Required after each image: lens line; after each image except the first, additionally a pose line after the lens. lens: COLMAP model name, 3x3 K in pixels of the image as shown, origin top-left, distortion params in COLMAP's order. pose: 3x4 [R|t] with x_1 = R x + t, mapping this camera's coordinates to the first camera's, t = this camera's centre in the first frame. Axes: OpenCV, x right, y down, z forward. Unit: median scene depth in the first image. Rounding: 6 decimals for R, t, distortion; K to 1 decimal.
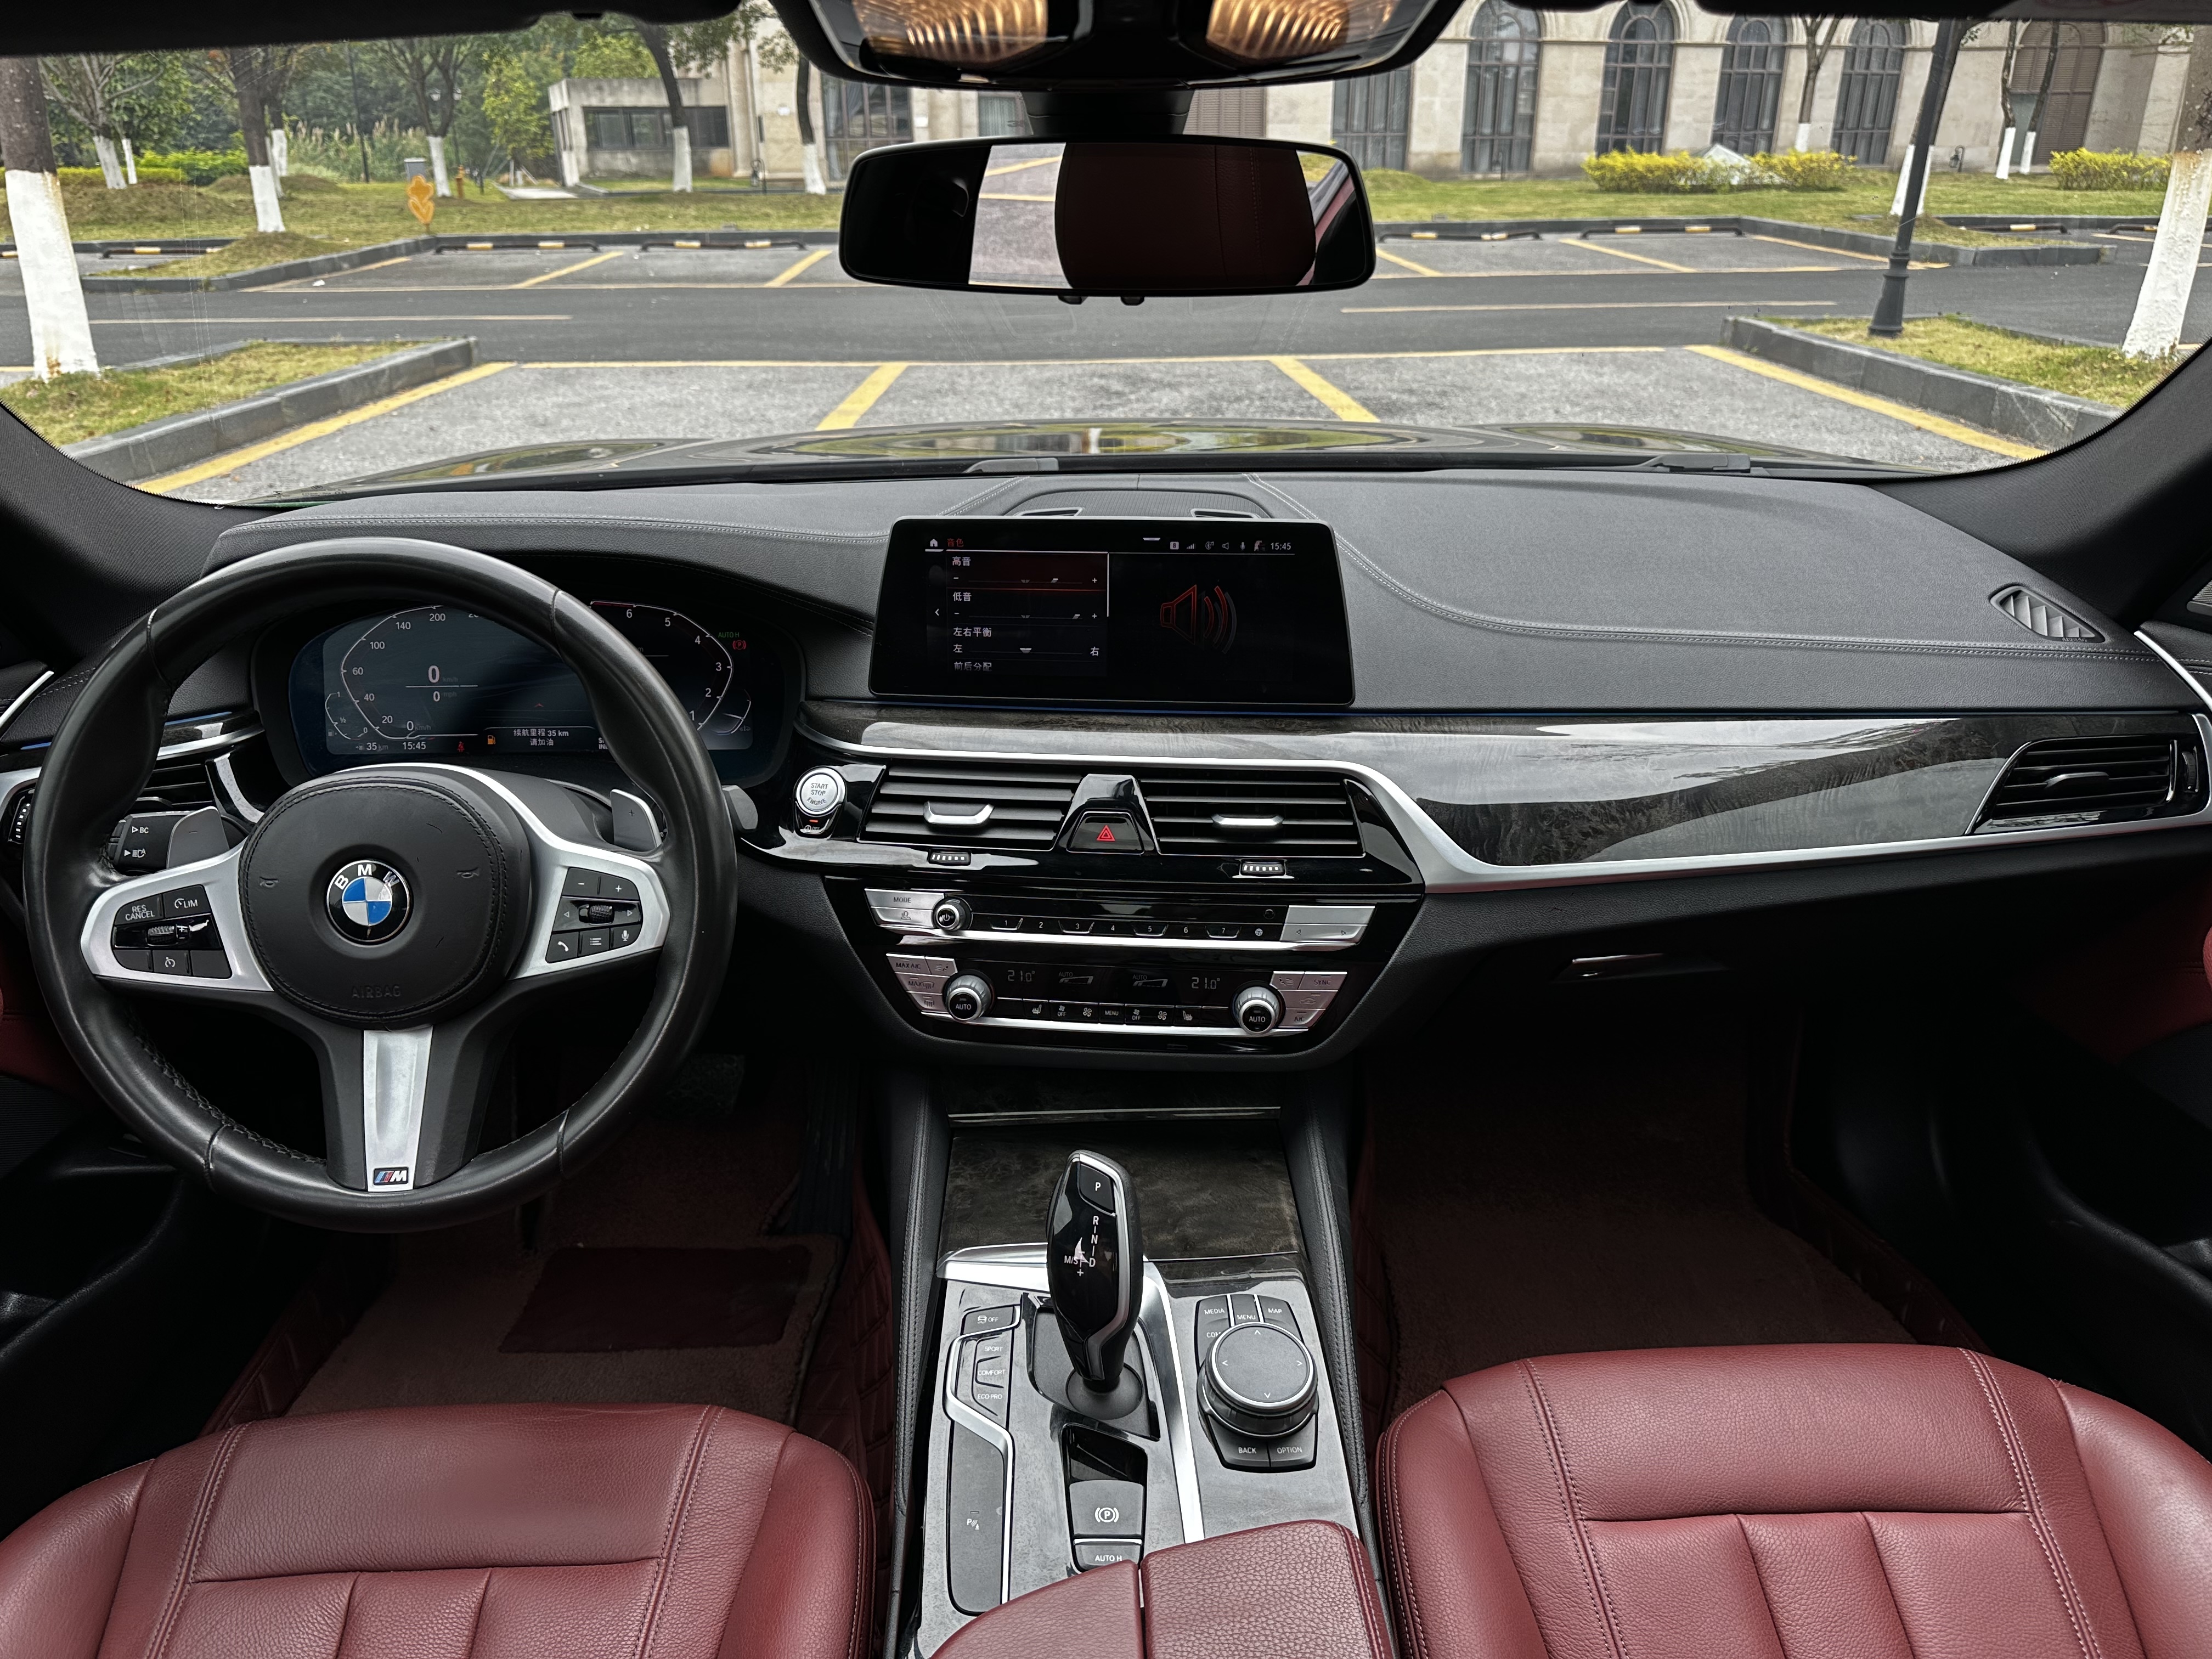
lens RADIAL K [[1543.8, 0, 1120.2], [0, 1543.8, 848.1], [0, 0, 1]] dist [0.016521, -0.026541]
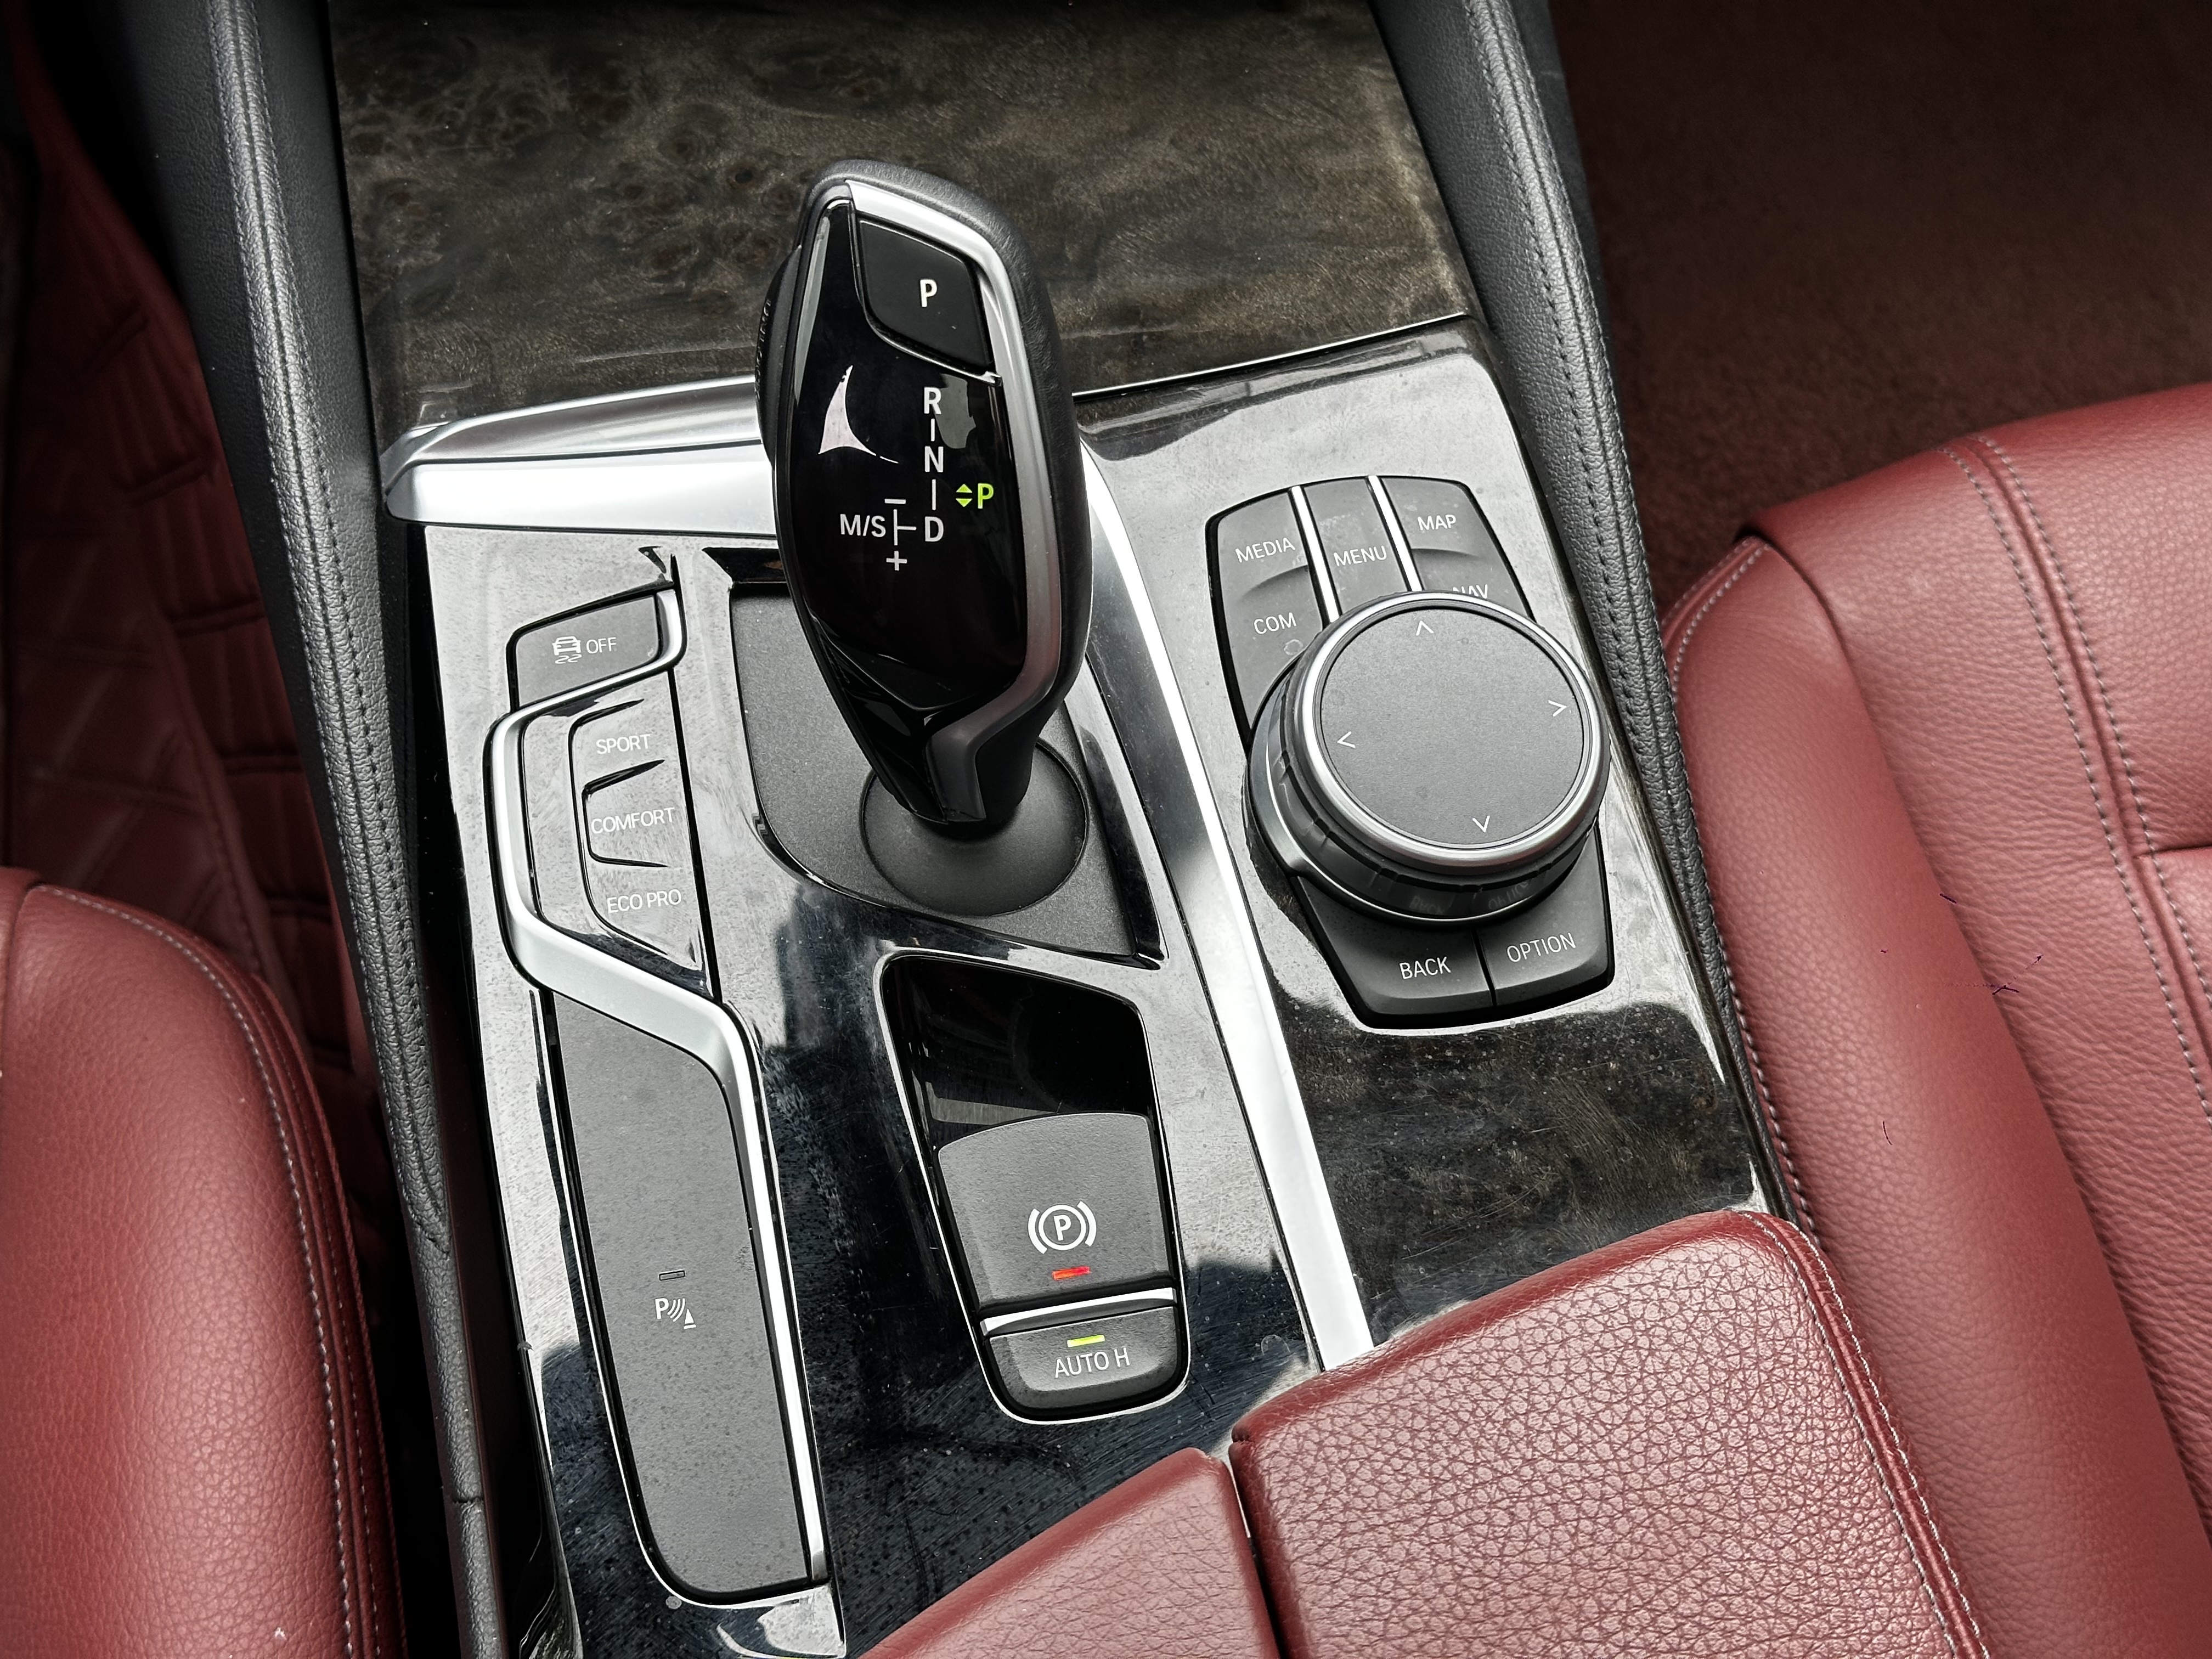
lens RADIAL K [[3130.4, 0, 1126.9], [0, 3130.4, 817.6], [0, 0, 1]] dist [0.129400, 0.000000]
pose [[0.982874, -0.132695, 0.127874, -0.058528], [0.045080, 0.845953, 0.531349, -0.012715], [-0.178682, -0.516484, 0.837447, 0.377169]]
